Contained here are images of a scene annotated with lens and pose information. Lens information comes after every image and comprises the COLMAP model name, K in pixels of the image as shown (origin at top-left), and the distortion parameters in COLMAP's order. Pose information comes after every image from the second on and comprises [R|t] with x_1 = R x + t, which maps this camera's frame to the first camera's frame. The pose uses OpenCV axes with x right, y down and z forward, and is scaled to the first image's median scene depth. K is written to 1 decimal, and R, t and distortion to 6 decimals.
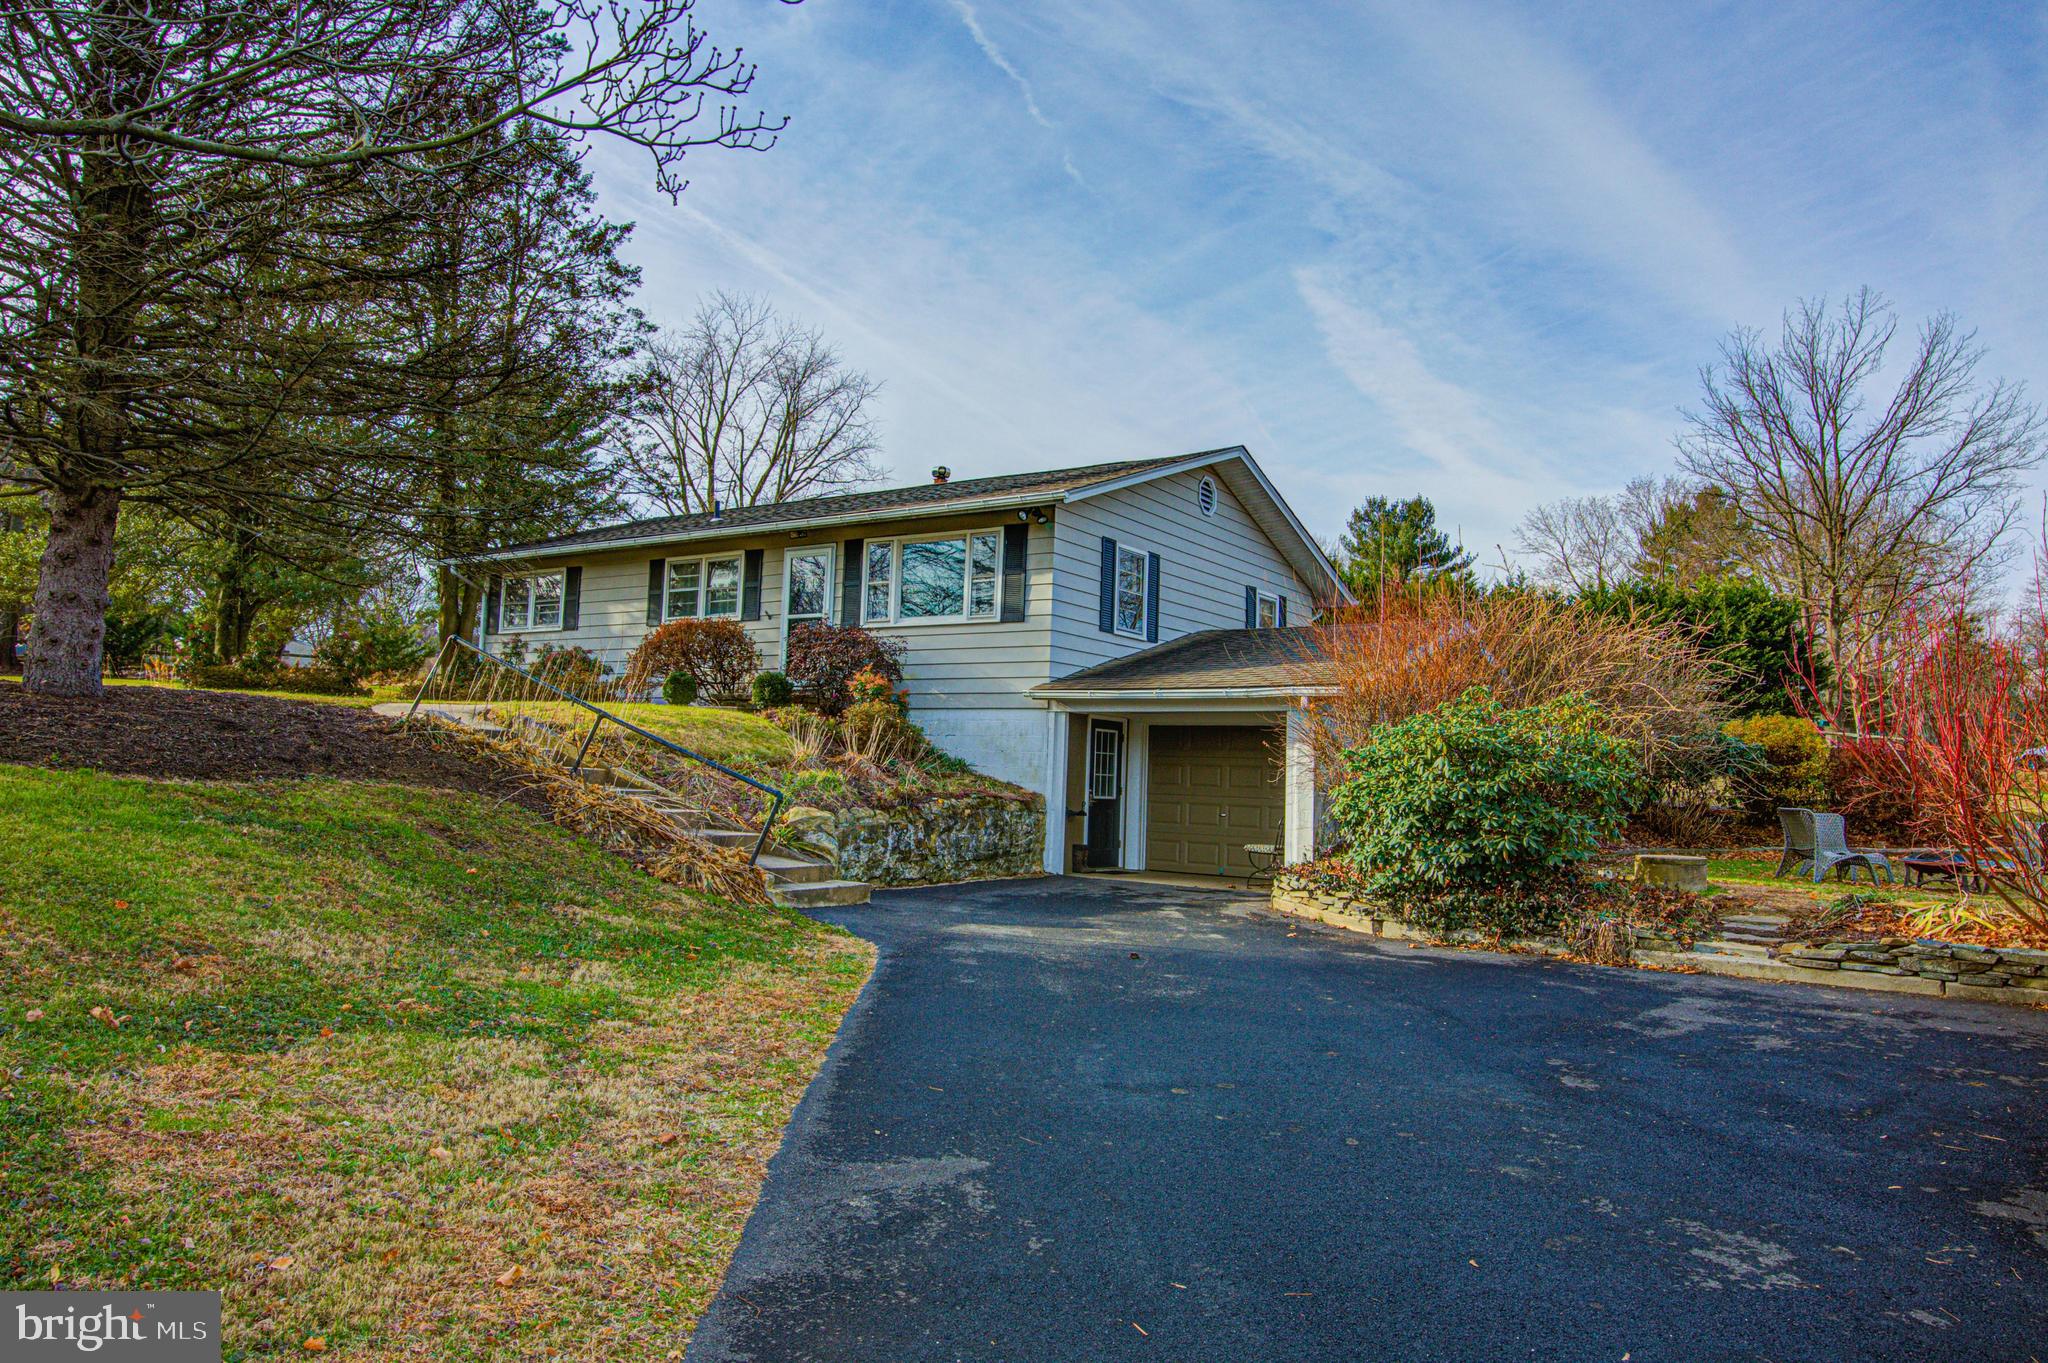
lens RADIAL K [[1367.1, 0, 1024.0], [0, 1367.1, 681.5], [0, 0, 1]] dist [-0.002242, 0.000632]
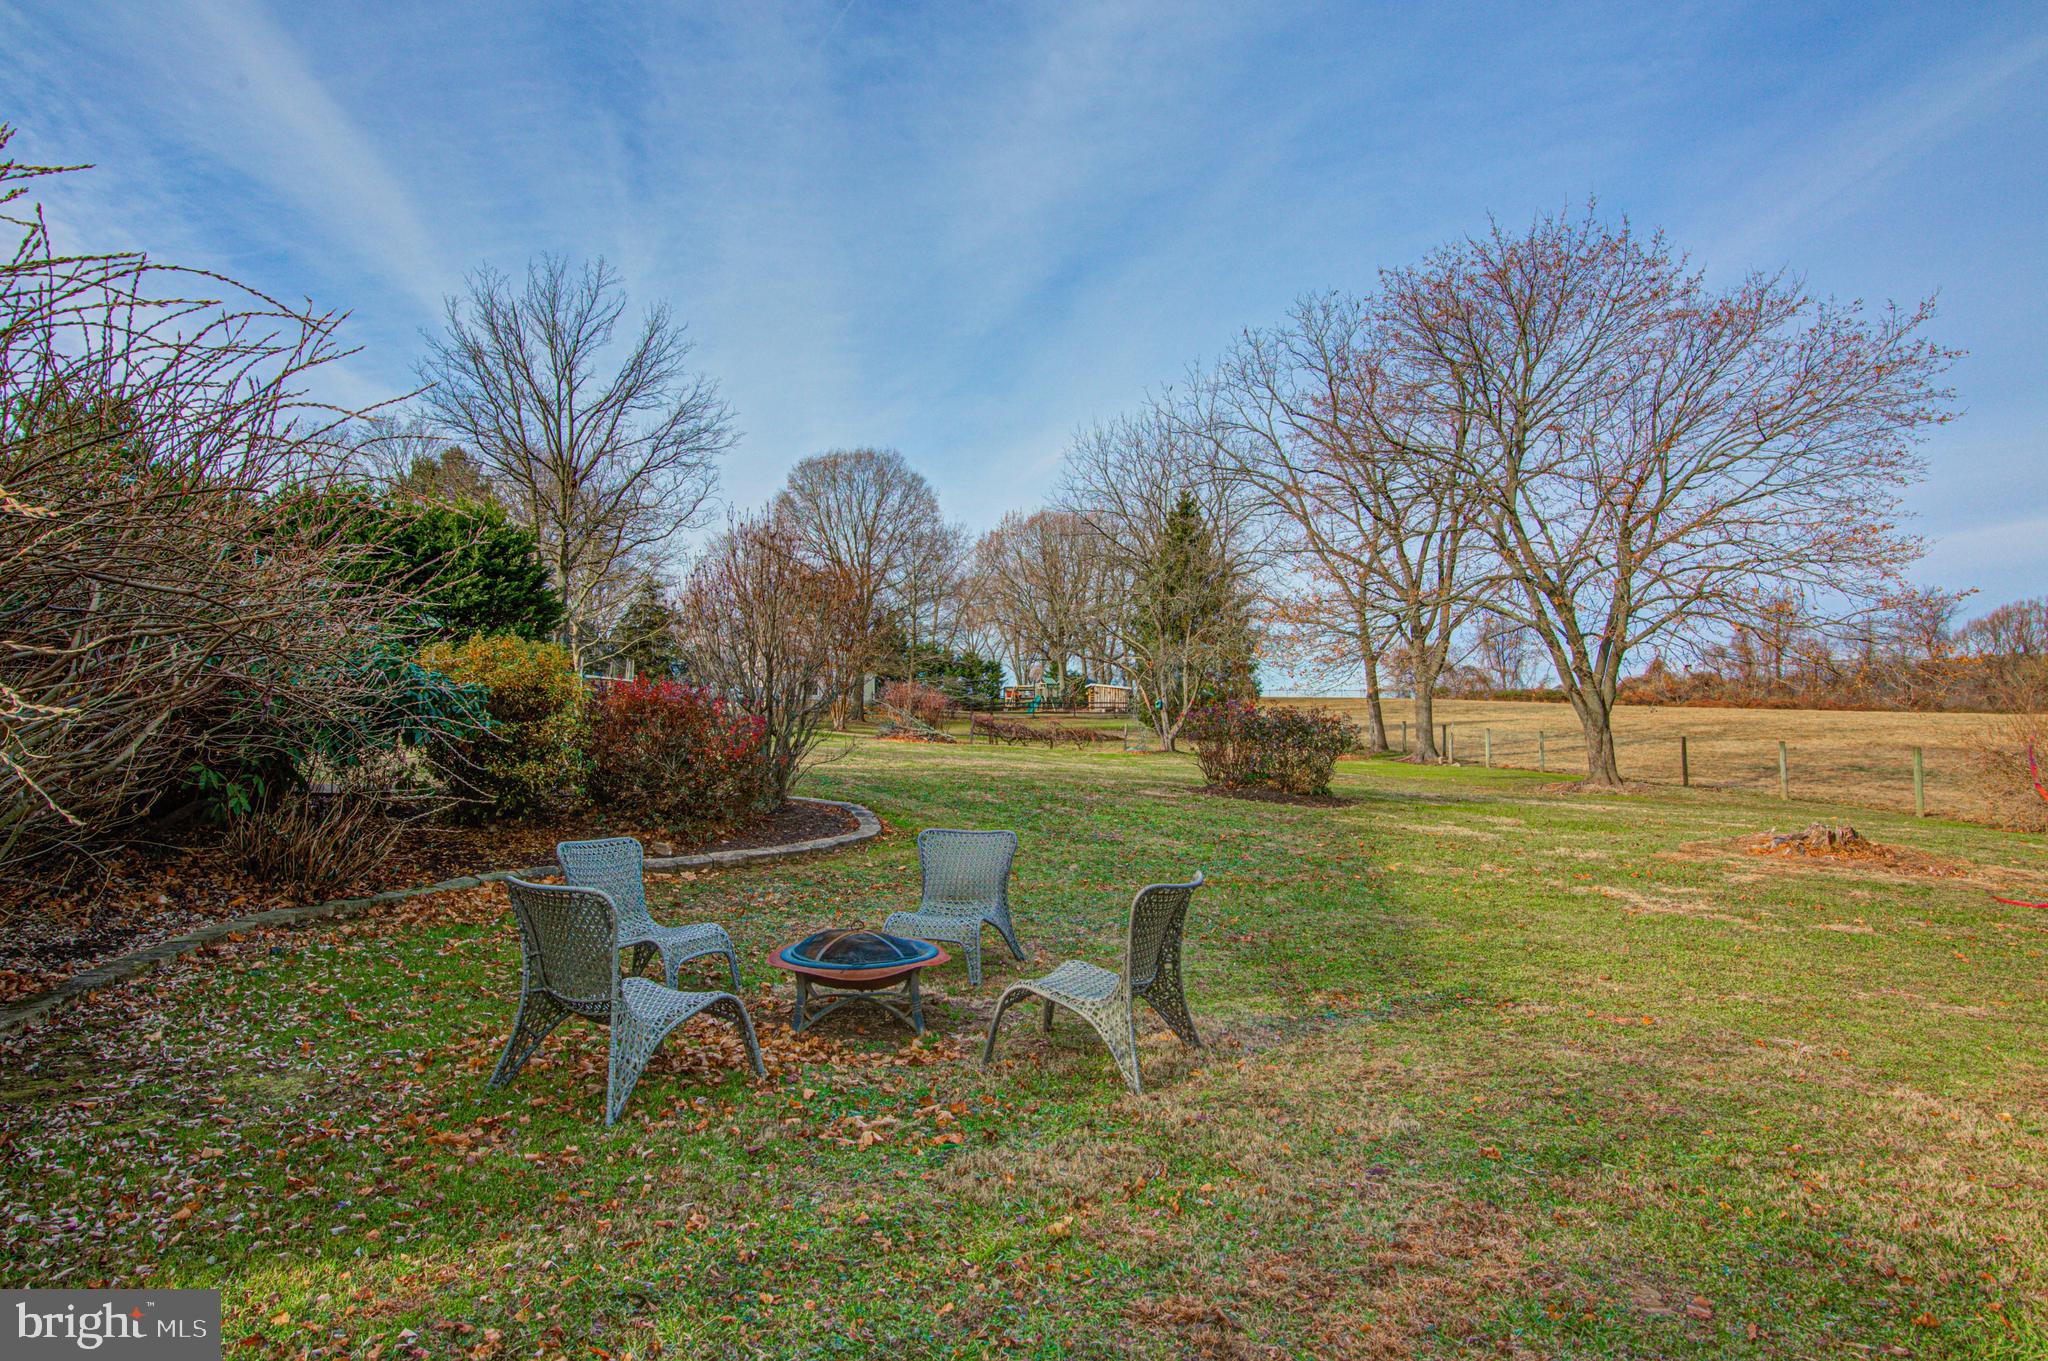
lens RADIAL K [[1123.1, 0, 1024.0], [0, 1123.1, 680.5], [0, 0, 1]] dist [-0.003943, -0.000377]
pose [[0.593438, 0.010345, 0.804813, 0.312322], [-0.045990, 0.998720, 0.021074, 0.025308], [-0.803565, -0.049519, 0.593154, 0.568685]]
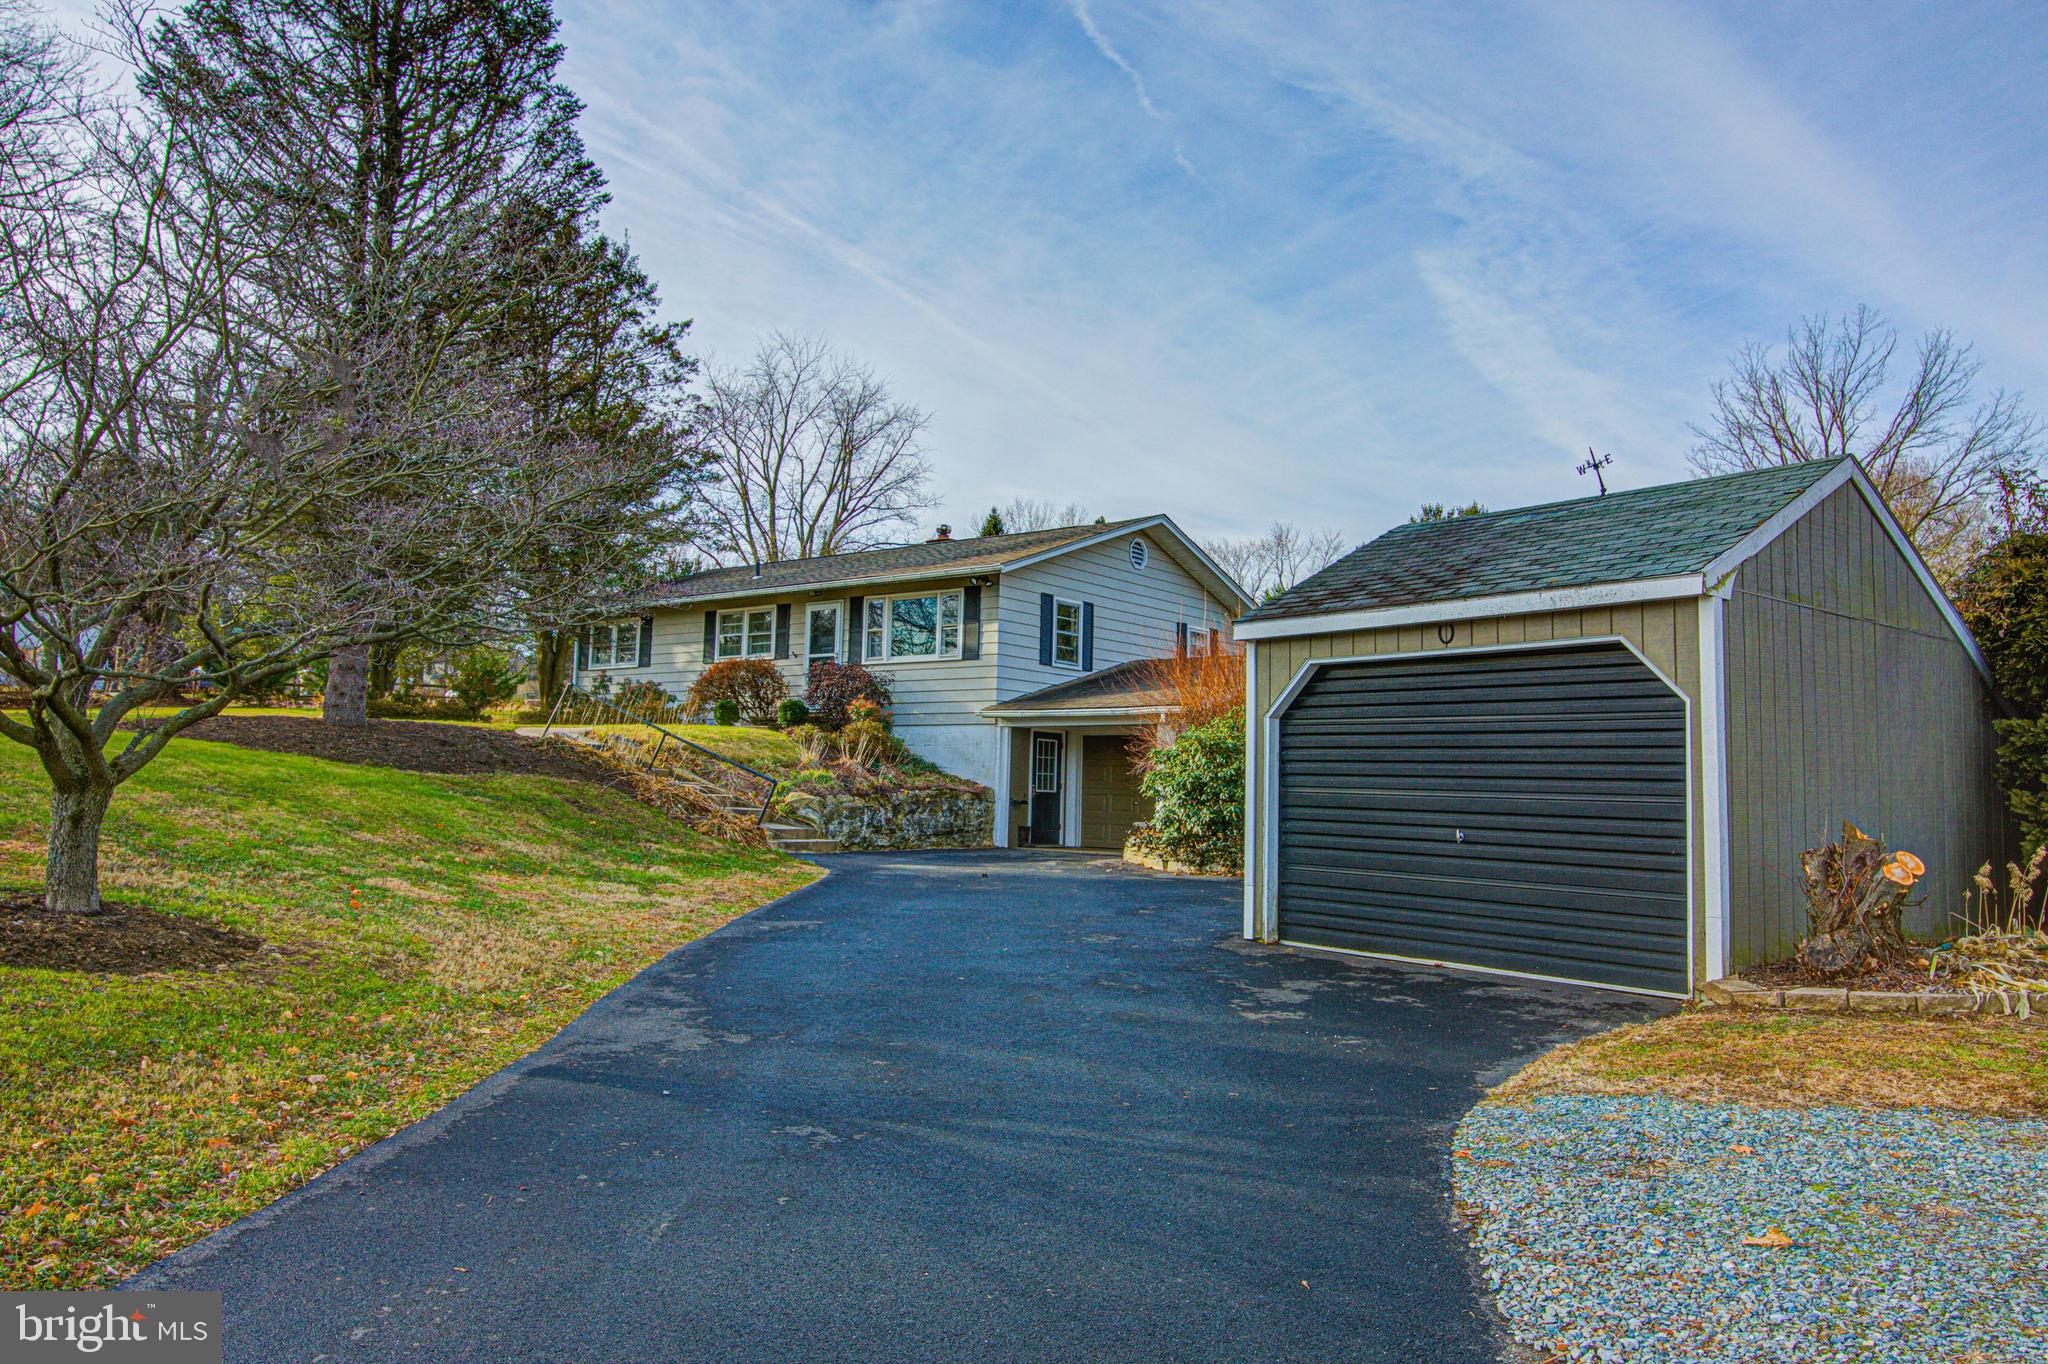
lens RADIAL K [[1424.5, 0, 1024.0], [0, 1424.5, 682.0], [0, 0, 1]] dist [0.001946, 0.000507]
pose [[0.998103, -0.015555, -0.059561, 0.114301], [0.015100, 0.999853, -0.008090, -0.008726], [0.059678, 0.007175, 0.998192, -0.348314]]
